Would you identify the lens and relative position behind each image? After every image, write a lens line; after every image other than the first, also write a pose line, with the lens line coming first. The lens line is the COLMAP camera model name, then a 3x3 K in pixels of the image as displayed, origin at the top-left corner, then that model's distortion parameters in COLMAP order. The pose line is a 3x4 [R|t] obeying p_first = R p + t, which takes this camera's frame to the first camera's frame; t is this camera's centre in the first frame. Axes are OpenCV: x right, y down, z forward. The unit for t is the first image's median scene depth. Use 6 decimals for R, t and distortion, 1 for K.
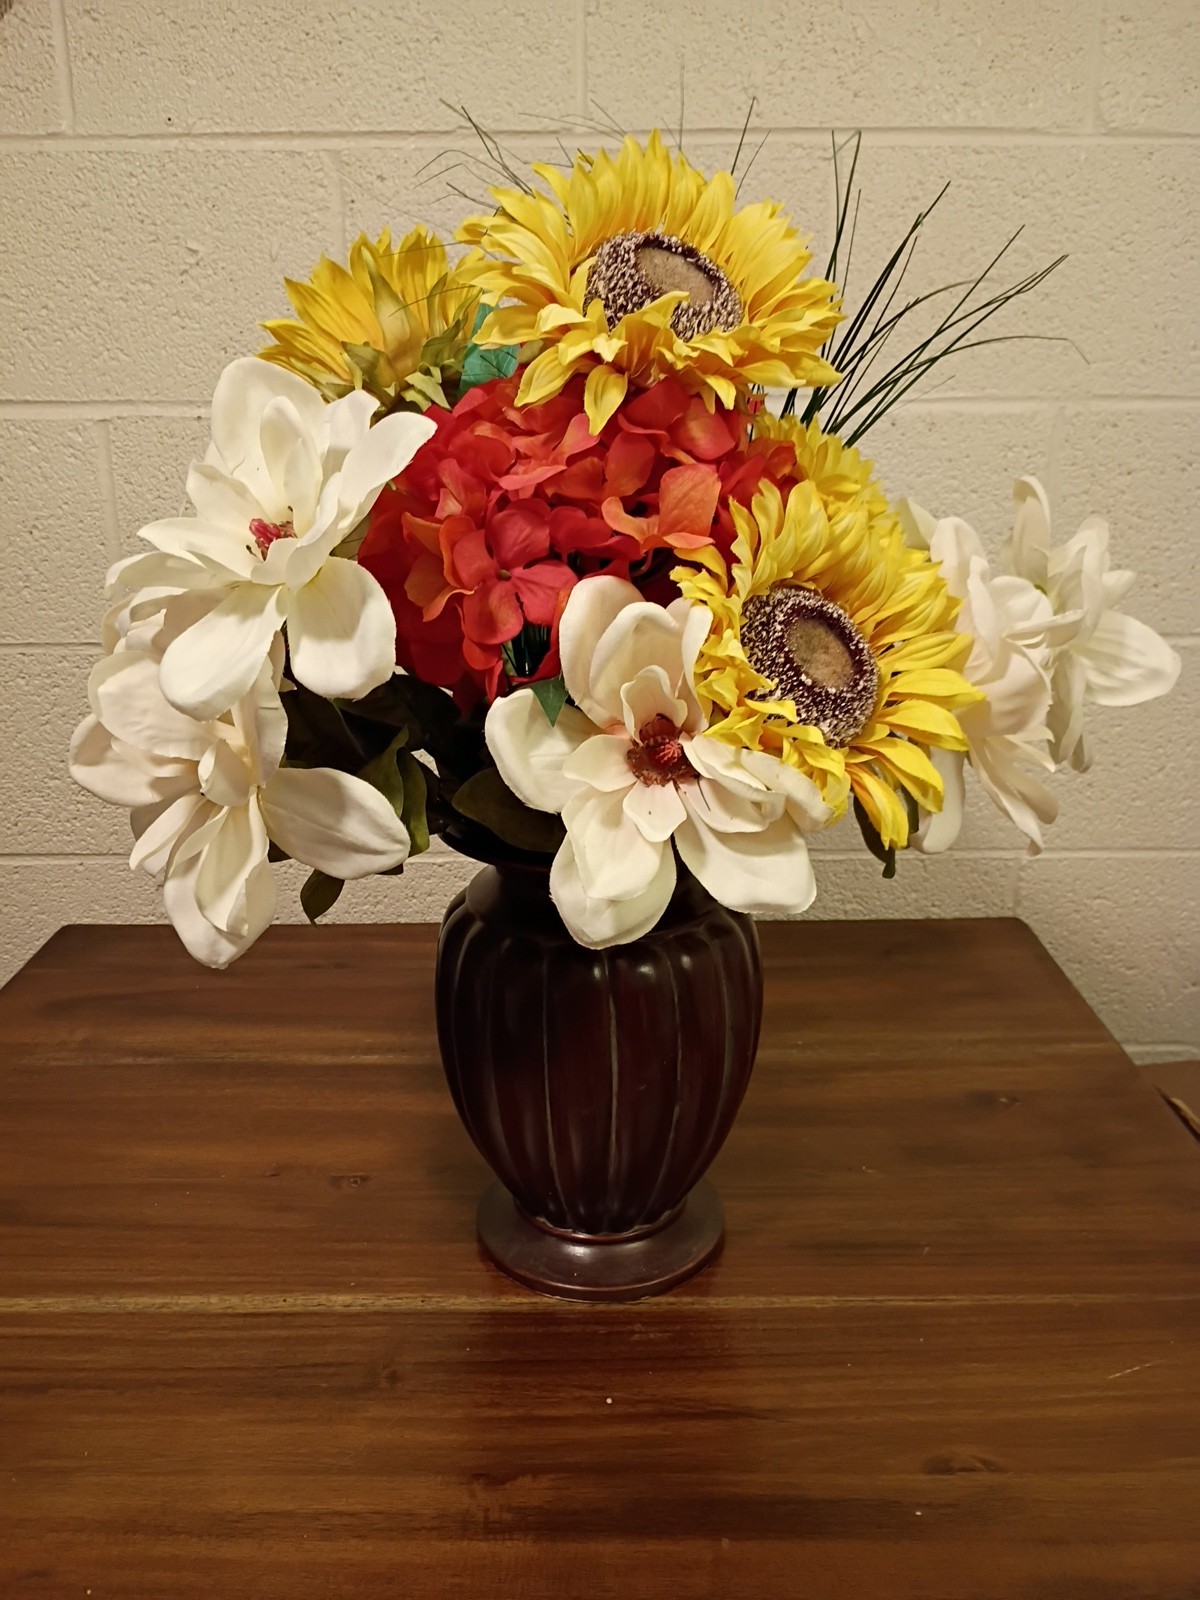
lens RADIAL K [[1360.5, 0, 589.2], [0, 1360.5, 806.0], [0, 0, 1]] dist [0.065561, -0.094565]
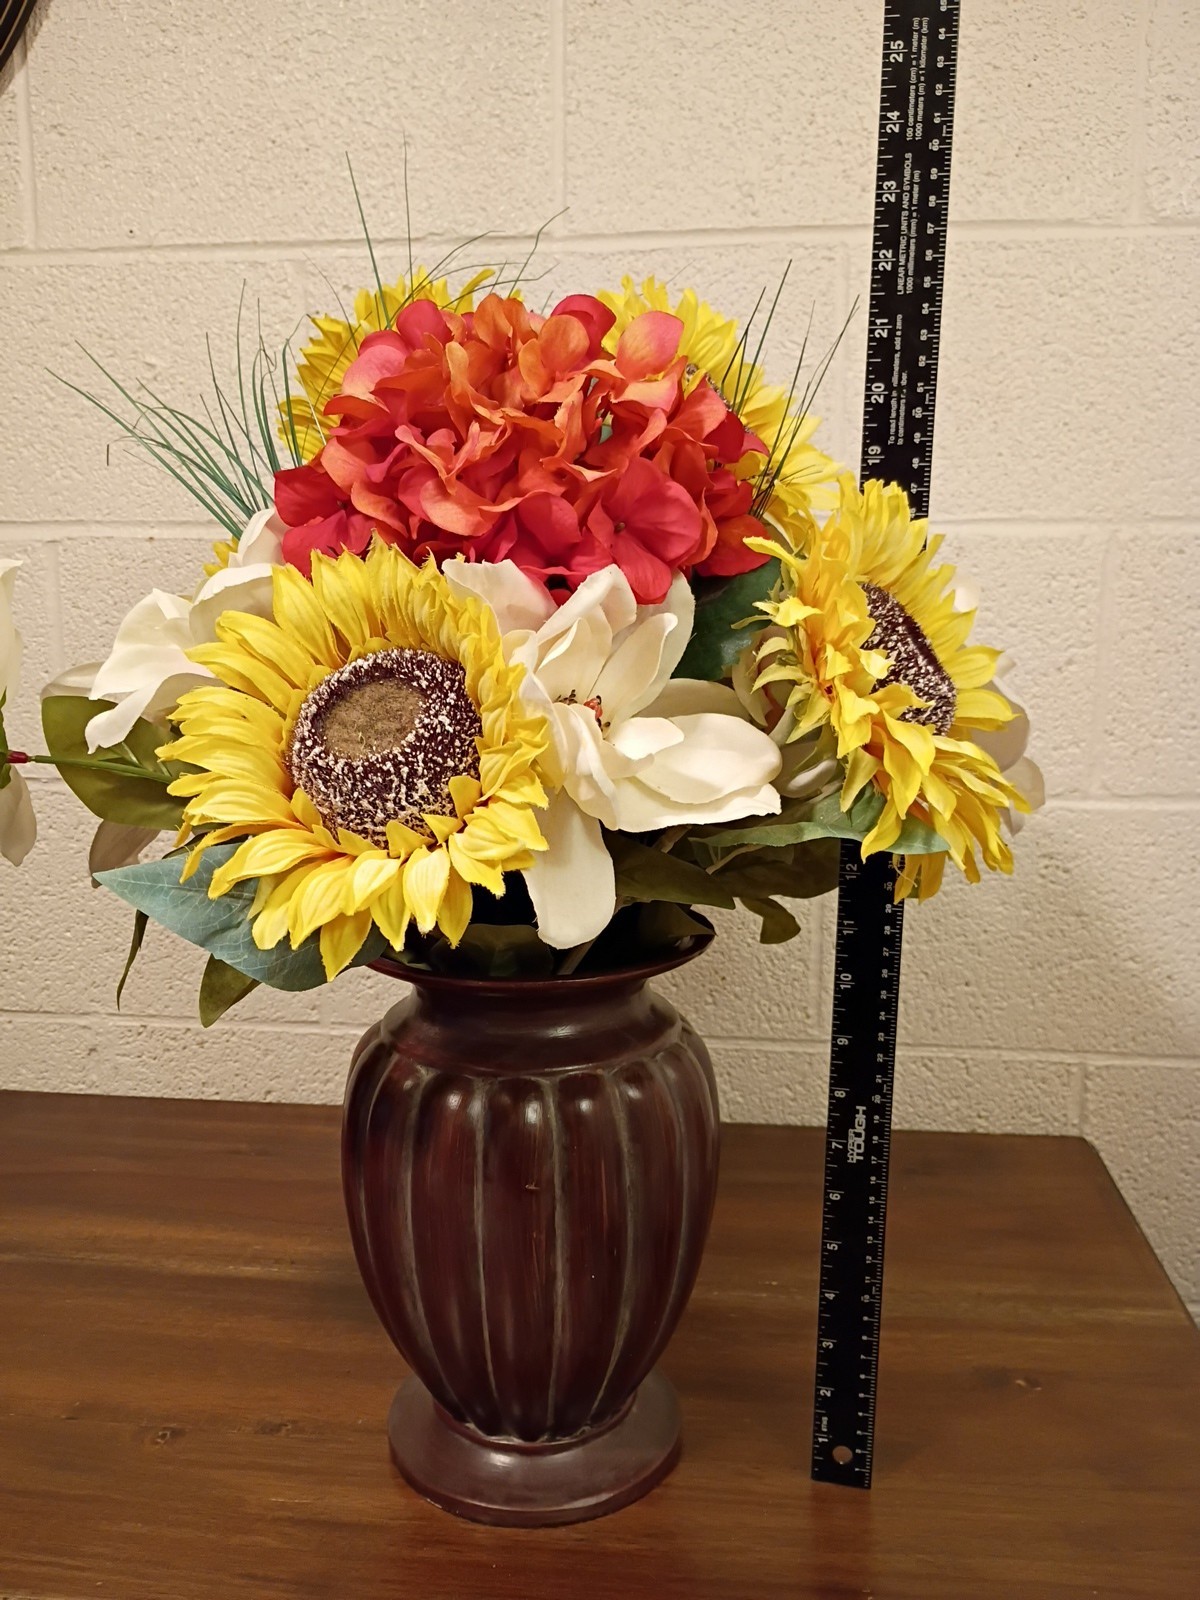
lens RADIAL K [[1360.5, 0, 592.0], [0, 1360.5, 797.4], [0, 0, 1]] dist [0.065561, -0.094565]
pose [[0.993268, 0.024234, -0.113275, 0.128904], [-0.039714, 0.989848, -0.136472, 0.004950], [0.108818, 0.140052, 0.984146, 0.154422]]
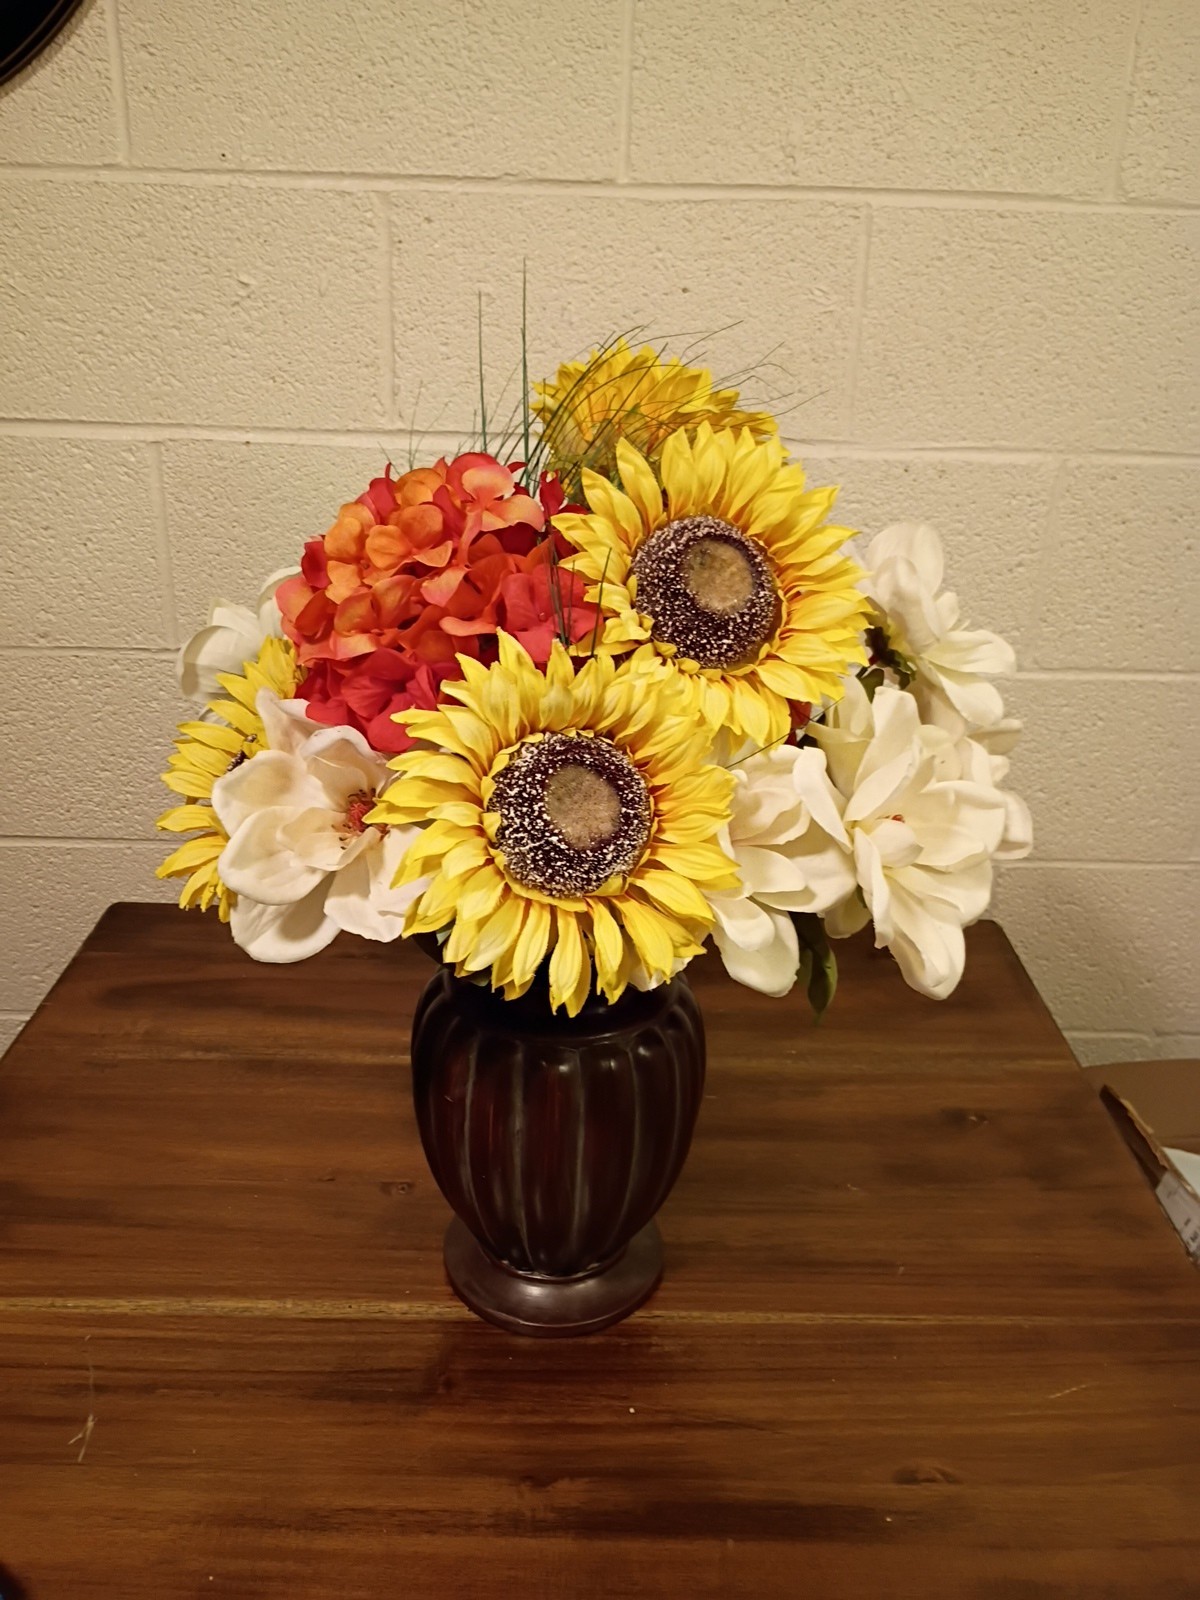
lens RADIAL K [[1360.5, 0, 590.4], [0, 1360.5, 807.6], [0, 0, 1]] dist [0.065561, -0.094565]
pose [[0.999371, 0.028504, 0.021077, -0.039105], [-0.030624, 0.993652, 0.108247, -0.135520], [-0.017858, -0.108824, 0.993901, -0.078723]]
